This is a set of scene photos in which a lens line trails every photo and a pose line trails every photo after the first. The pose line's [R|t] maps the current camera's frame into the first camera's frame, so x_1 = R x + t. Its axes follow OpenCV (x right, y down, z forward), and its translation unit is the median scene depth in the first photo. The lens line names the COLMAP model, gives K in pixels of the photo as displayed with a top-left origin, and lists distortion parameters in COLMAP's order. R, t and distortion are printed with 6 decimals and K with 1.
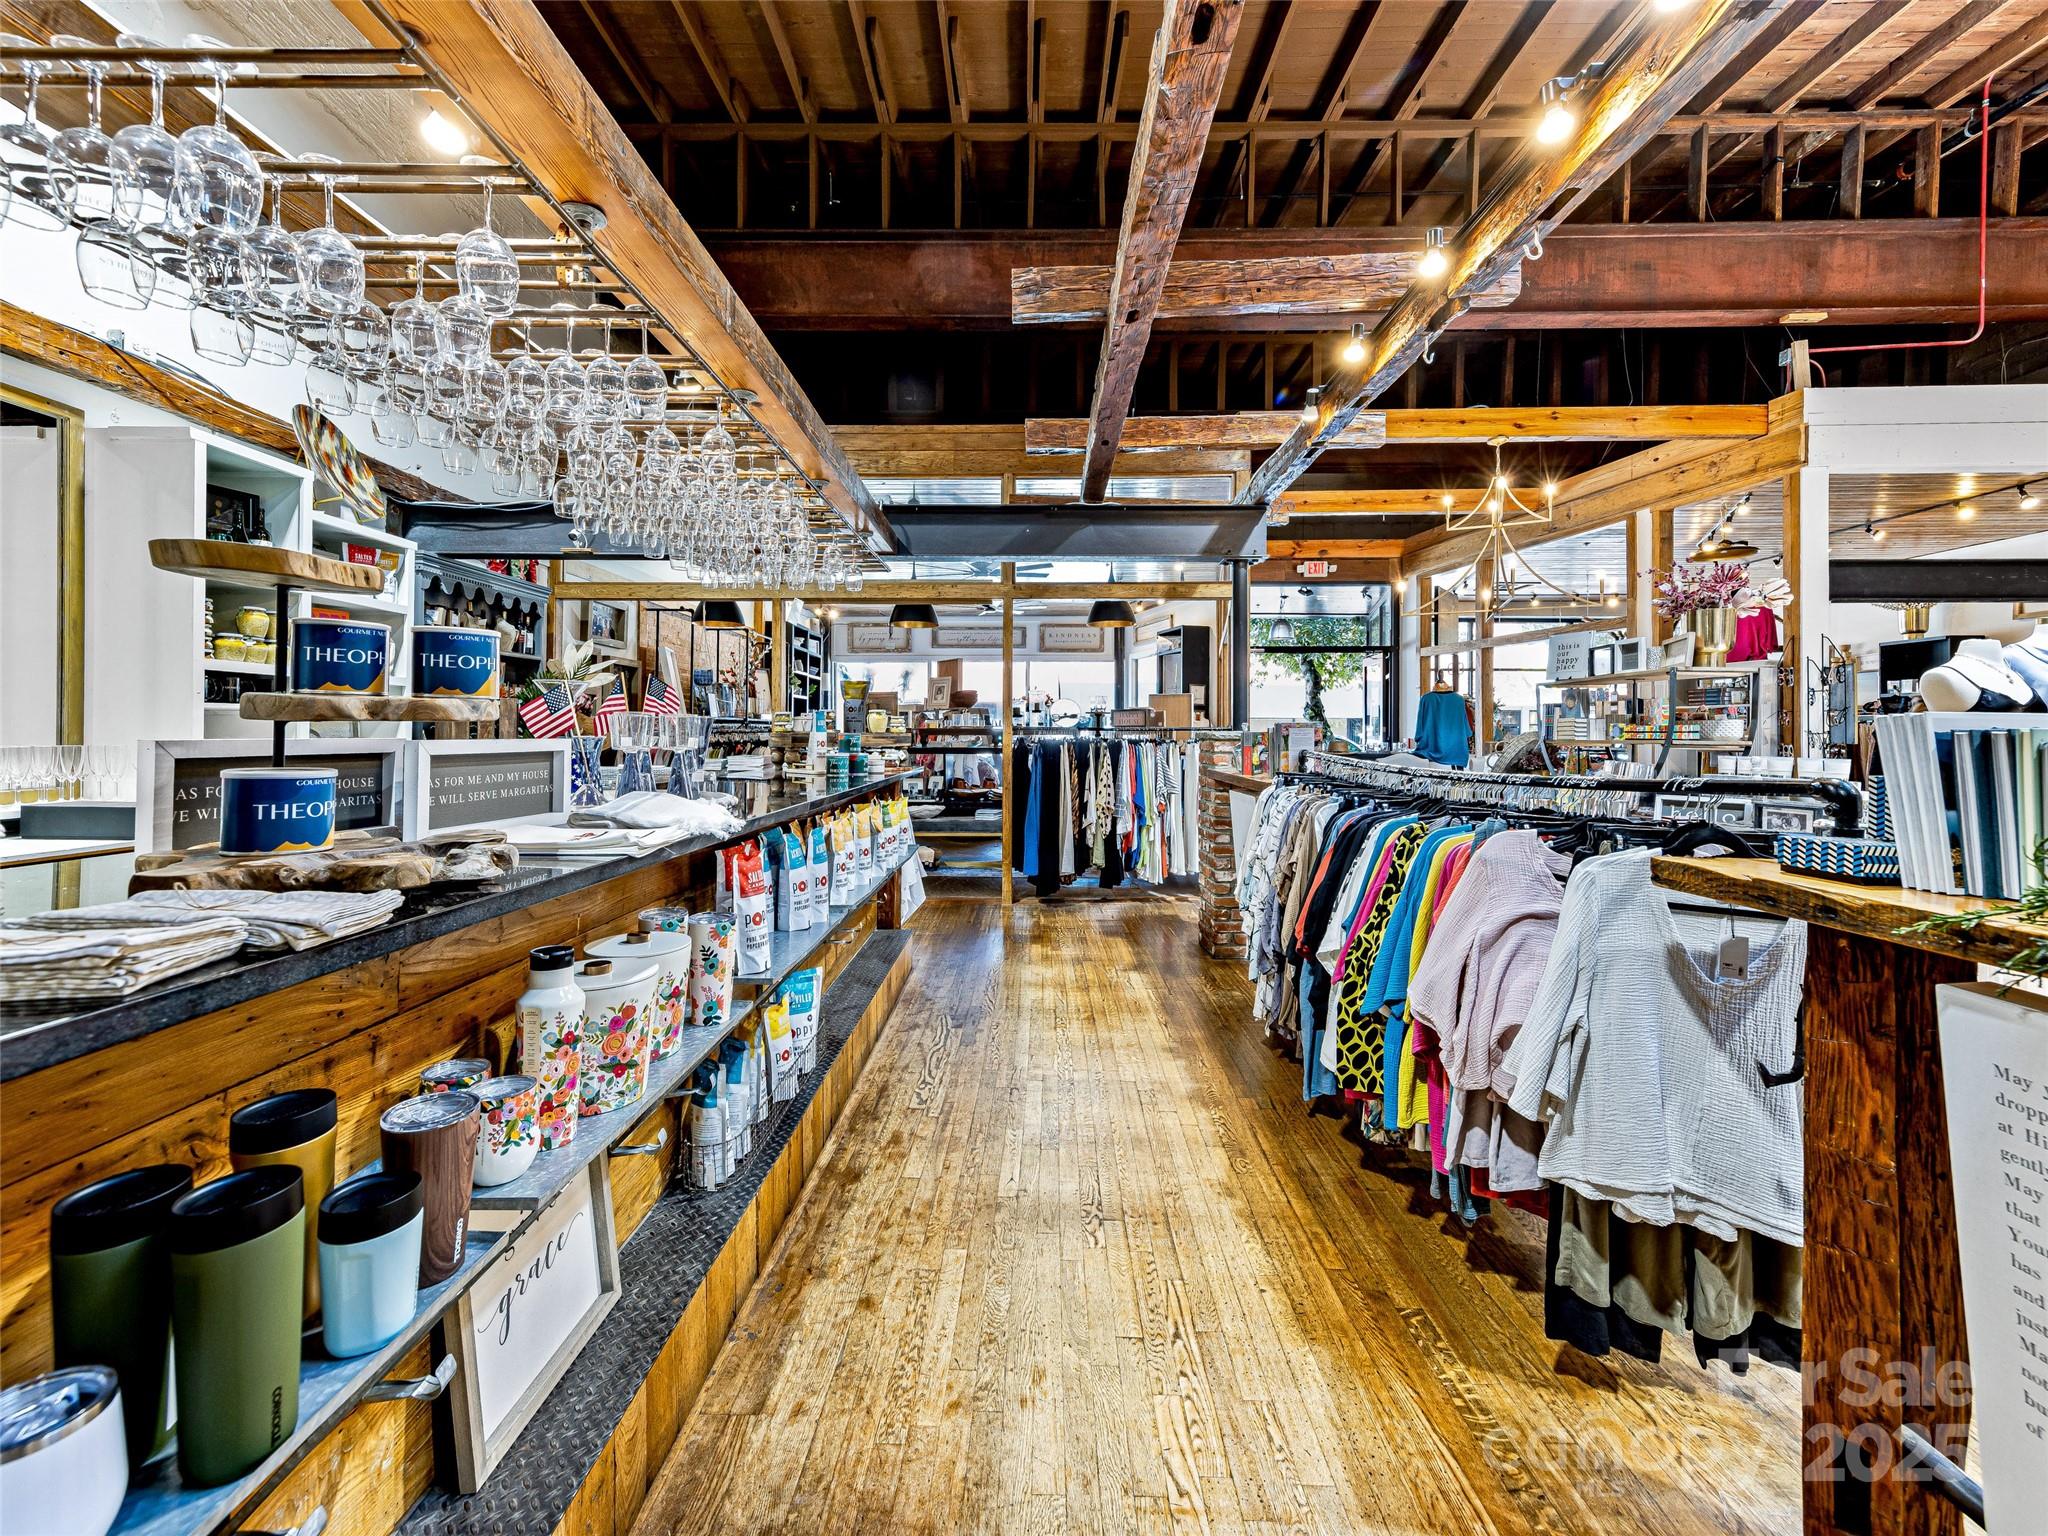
lens RADIAL K [[821.9, 0, 1024.5], [0, 821.9, 732.0], [0, 0, 1]] dist [0.006527, -0.000018]
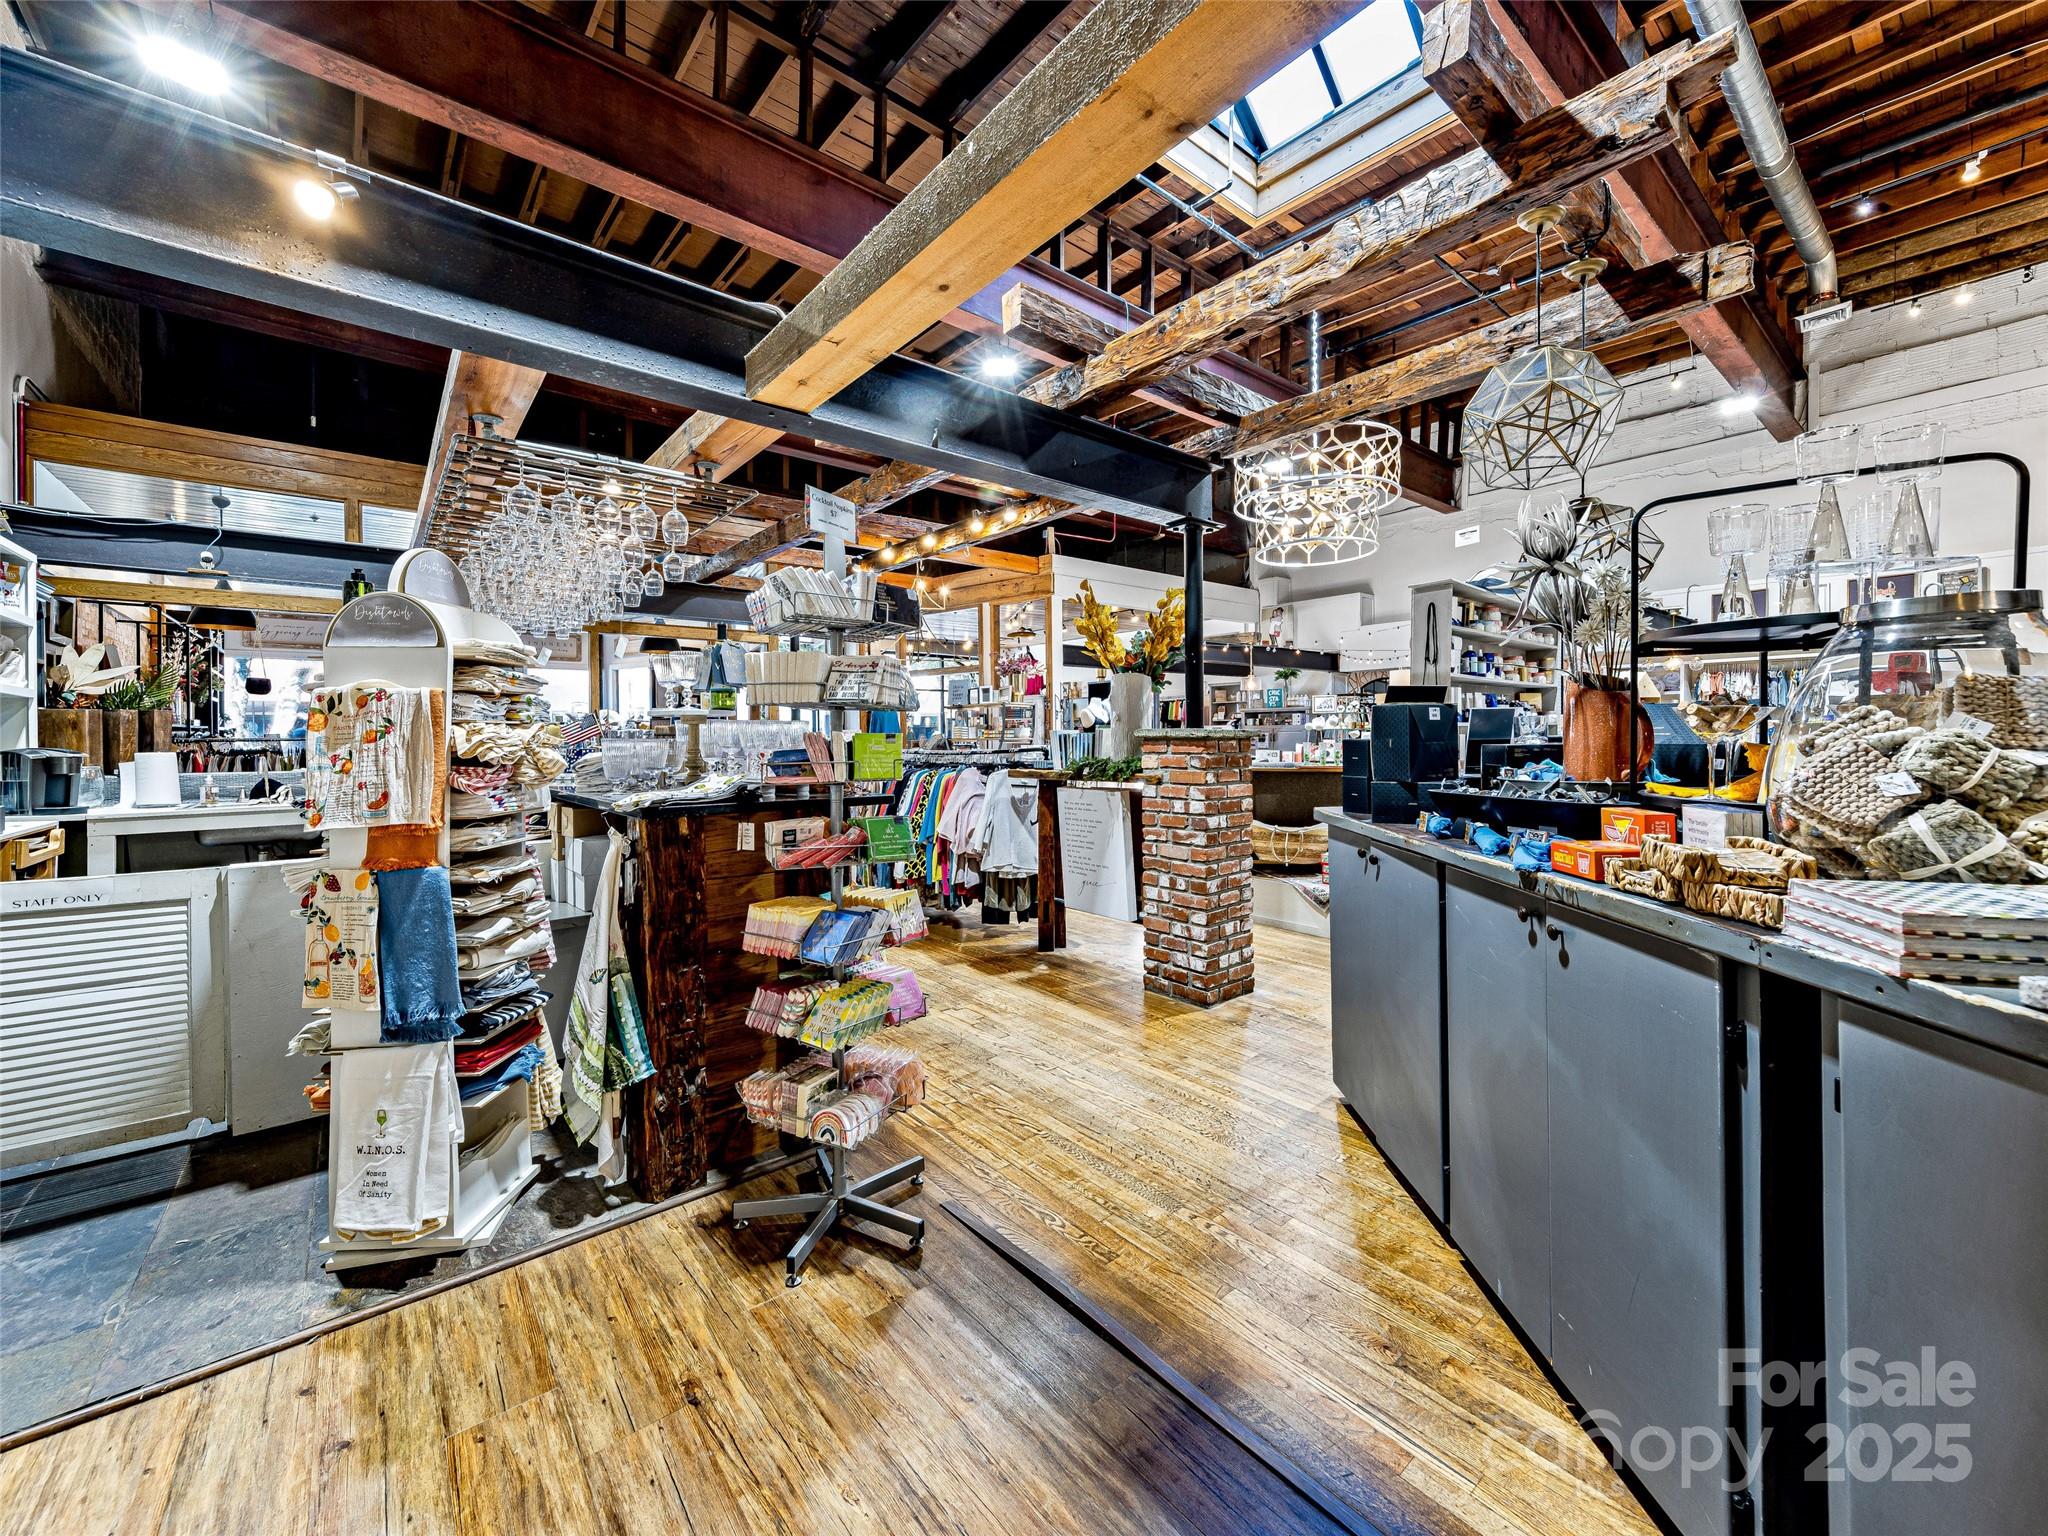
lens RADIAL K [[821.9, 0, 1024.5], [0, 821.9, 732.0], [0, 0, 1]] dist [0.006527, -0.000018]
pose [[0.761782, -0.005990, 0.647806, -0.463333], [0.007619, 0.999971, 0.000286, -0.004230], [-0.647789, 0.004718, 0.761806, -0.547133]]
